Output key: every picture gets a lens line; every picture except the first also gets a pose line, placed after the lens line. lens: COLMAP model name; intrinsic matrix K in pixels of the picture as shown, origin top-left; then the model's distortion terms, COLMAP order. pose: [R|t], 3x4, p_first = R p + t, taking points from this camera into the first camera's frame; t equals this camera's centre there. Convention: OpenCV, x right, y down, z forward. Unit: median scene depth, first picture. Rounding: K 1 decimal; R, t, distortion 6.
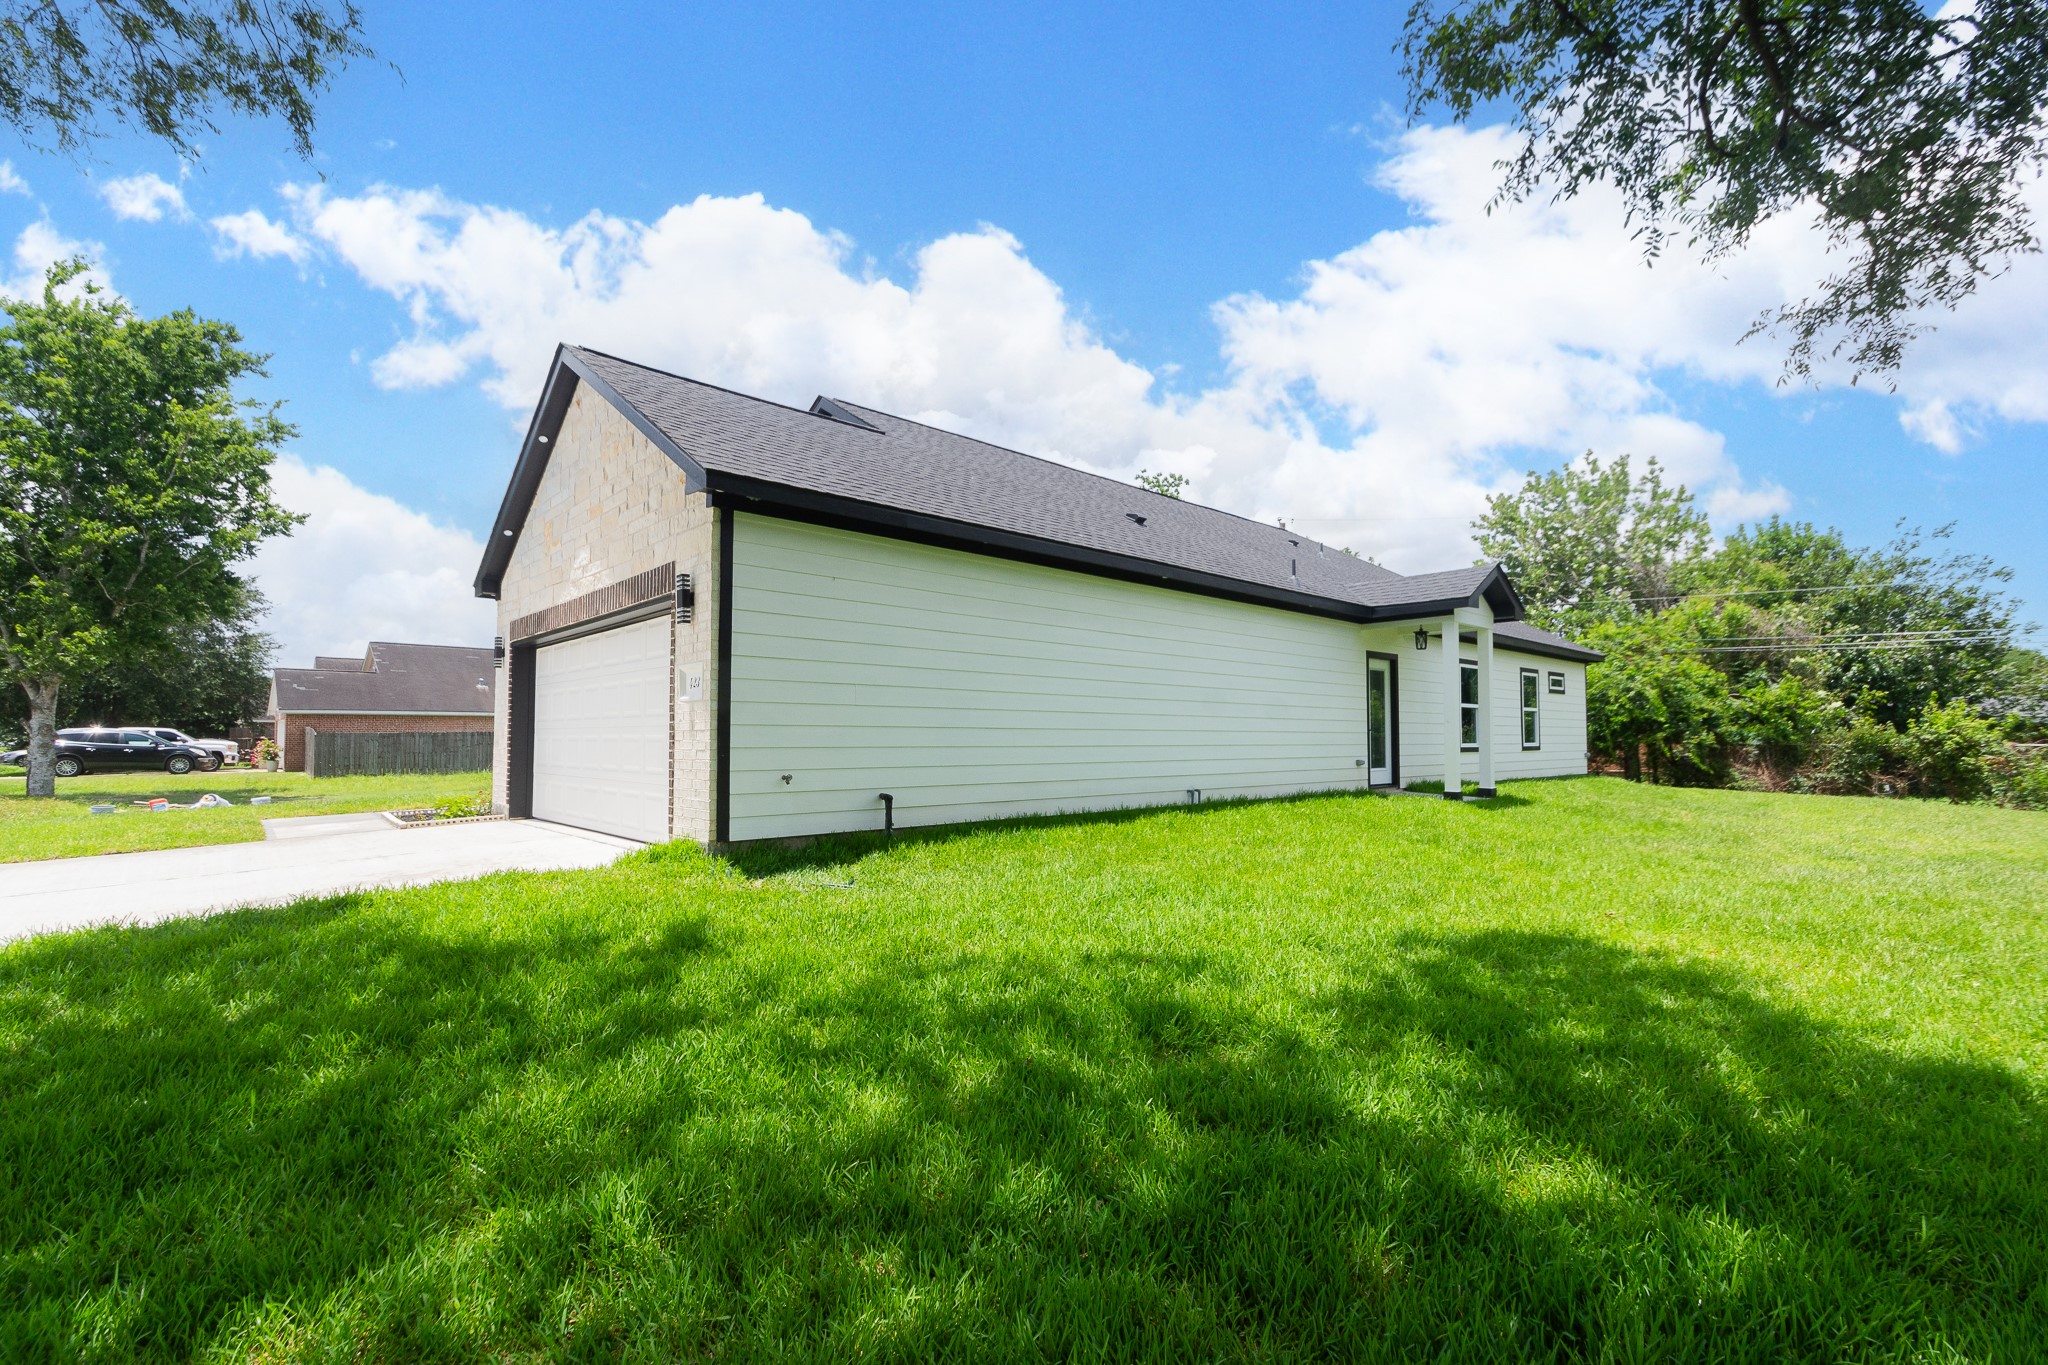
lens RADIAL K [[922.7, 0, 1006.0], [0, 922.7, 692.2], [0, 0, 1]] dist [0.002897, -0.002661]
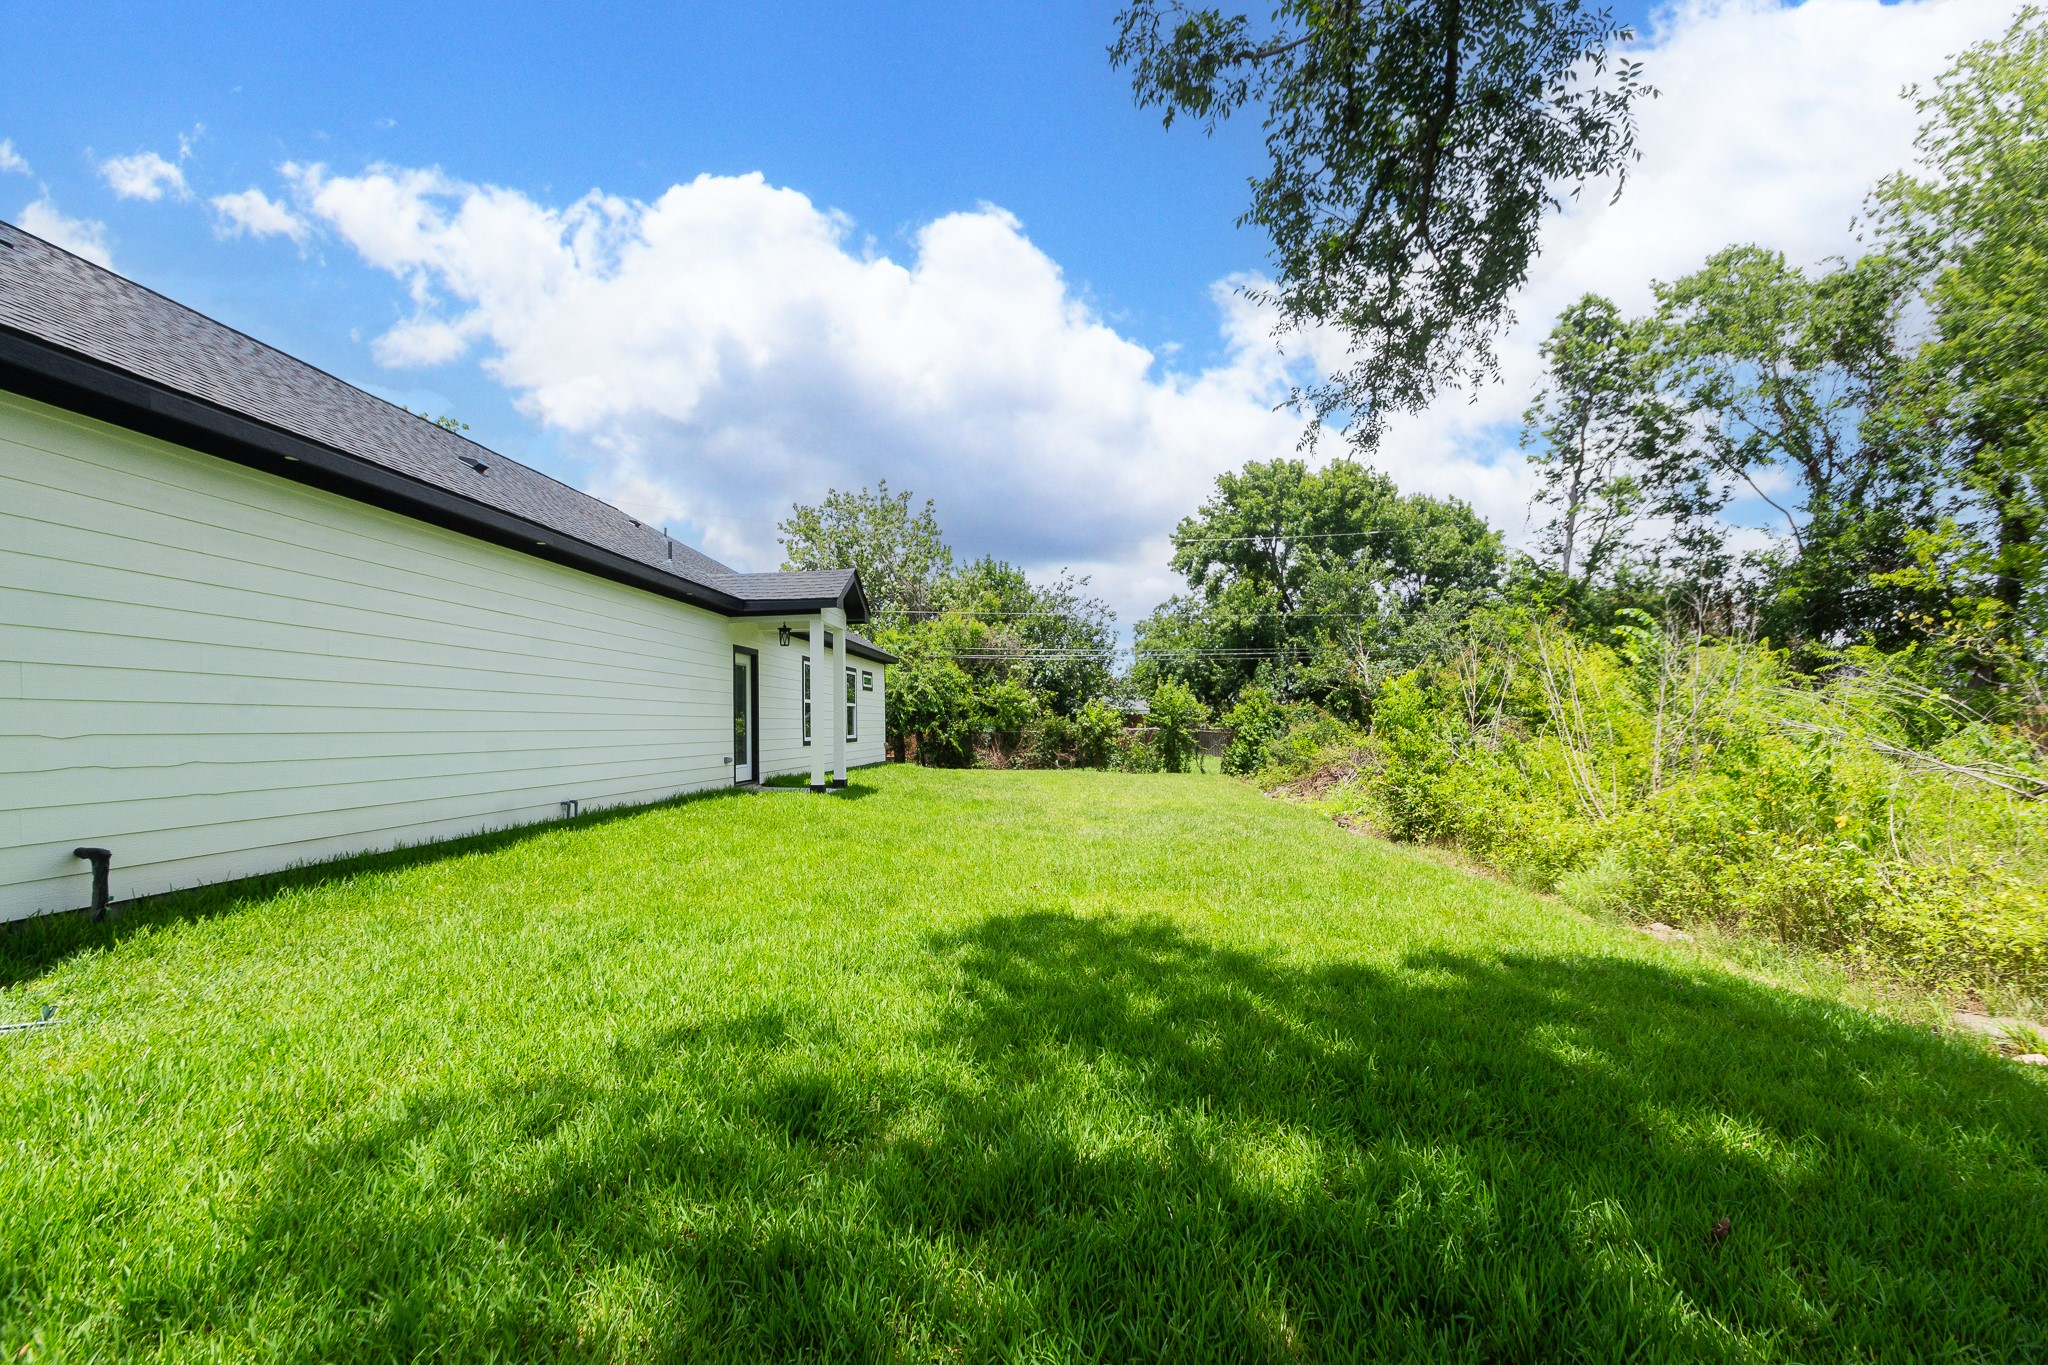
lens RADIAL K [[922.7, 0, 1035.4], [0, 922.7, 678.9], [0, 0, 1]] dist [0.002897, -0.002661]
pose [[0.708512, 0.021608, 0.705367, -0.050451], [-0.016395, 0.999765, -0.014158, 0.000176], [-0.705508, -0.001533, 0.708700, 0.064064]]
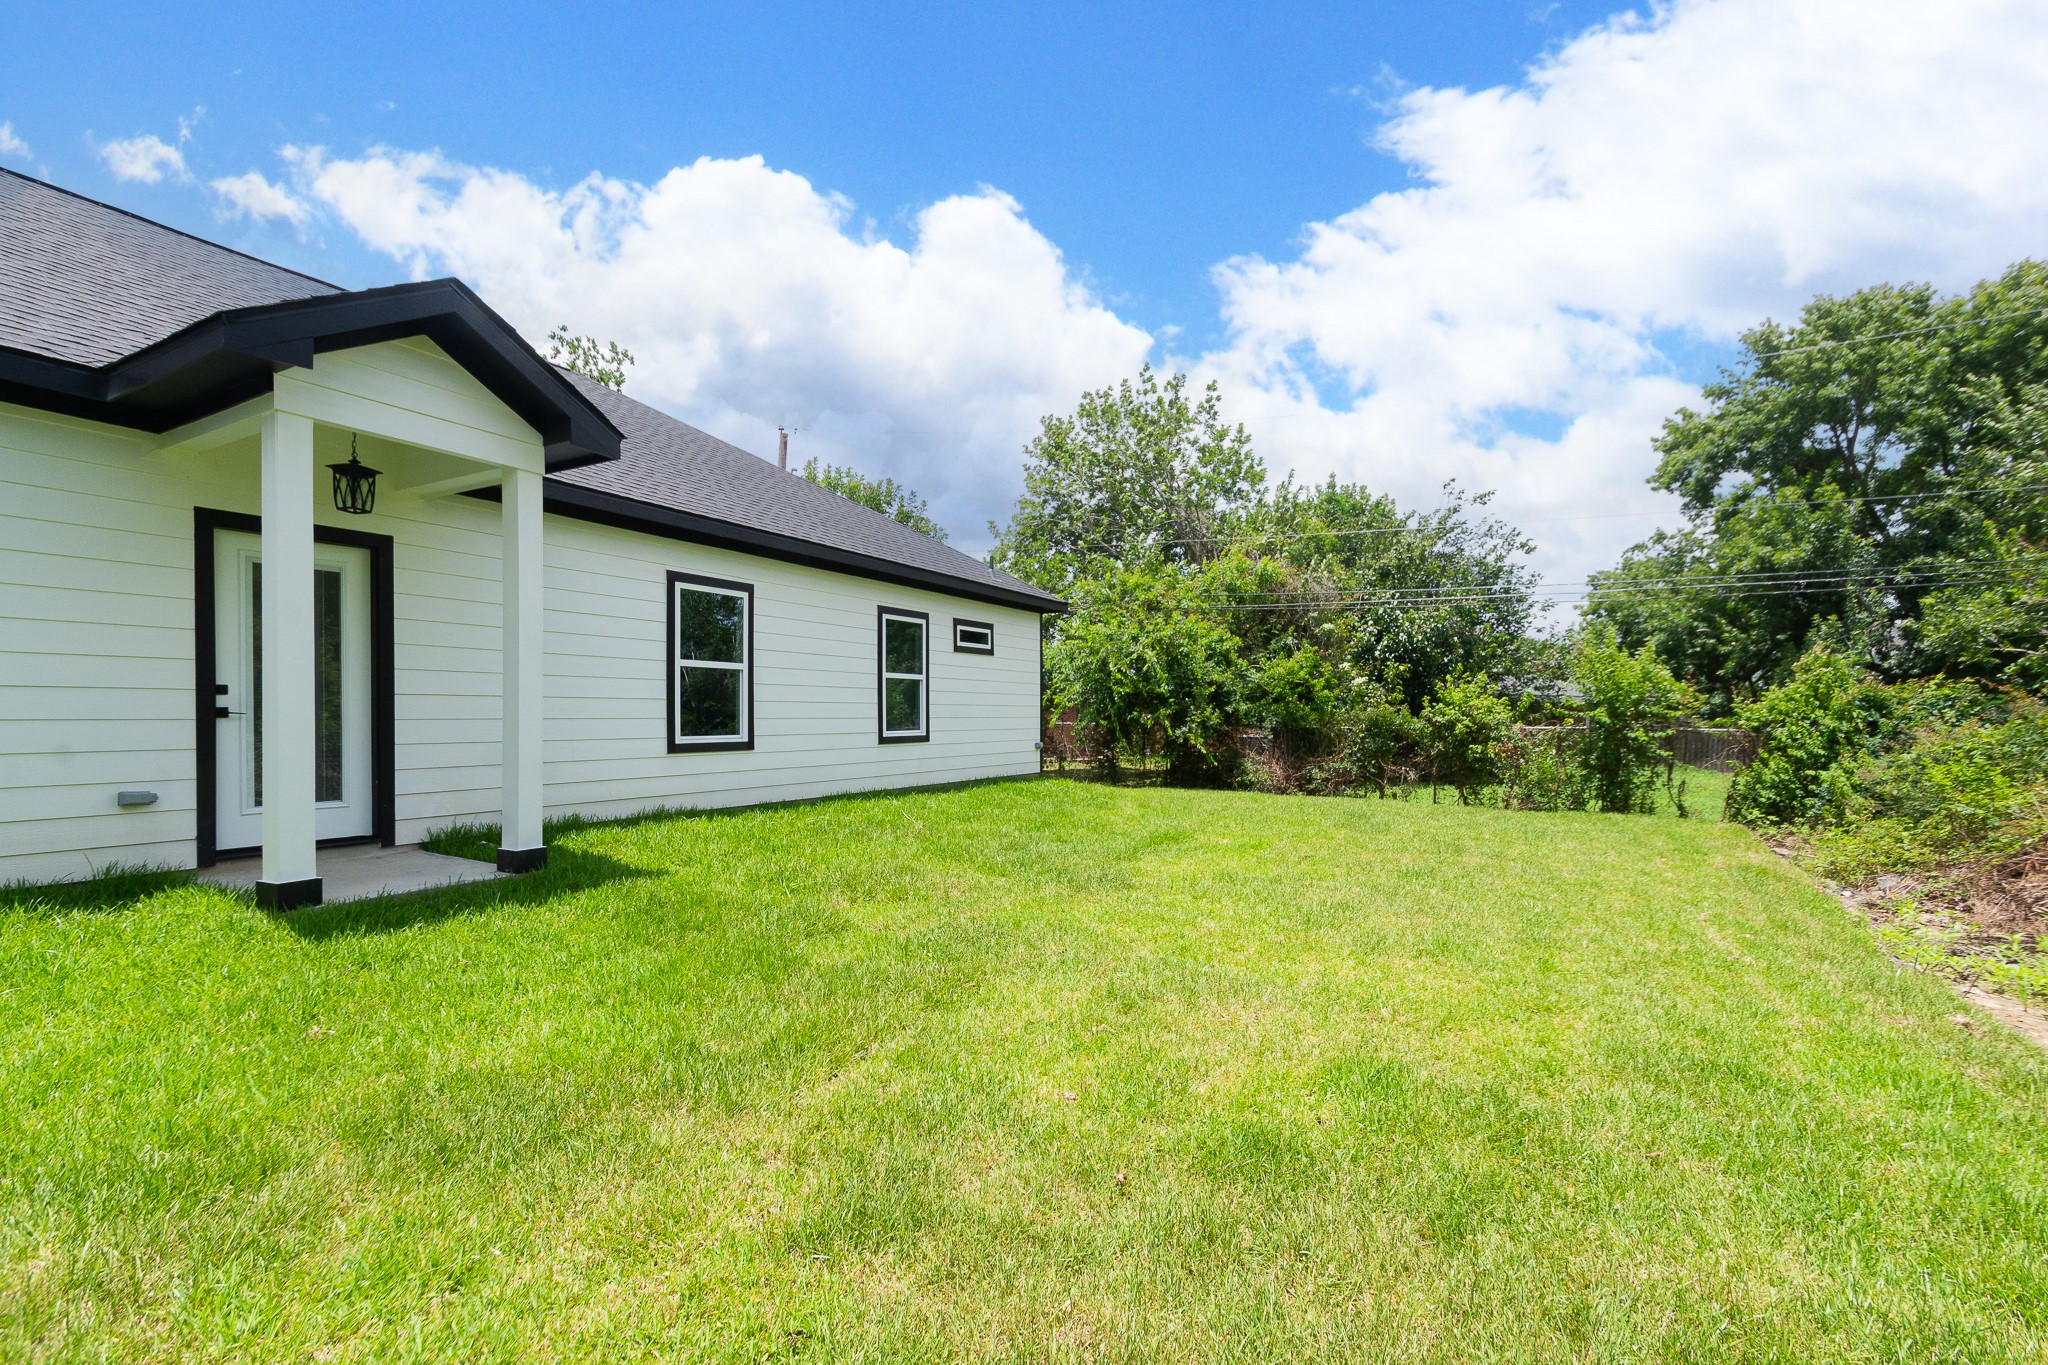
lens RADIAL K [[922.7, 0, 1025.4], [0, 922.7, 723.4], [0, 0, 1]] dist [0.002897, -0.002661]
pose [[0.948162, -0.003343, 0.317769, 0.423720], [-0.015280, 0.998308, 0.056096, 0.013623], [-0.317419, -0.058044, 0.946507, 0.372000]]
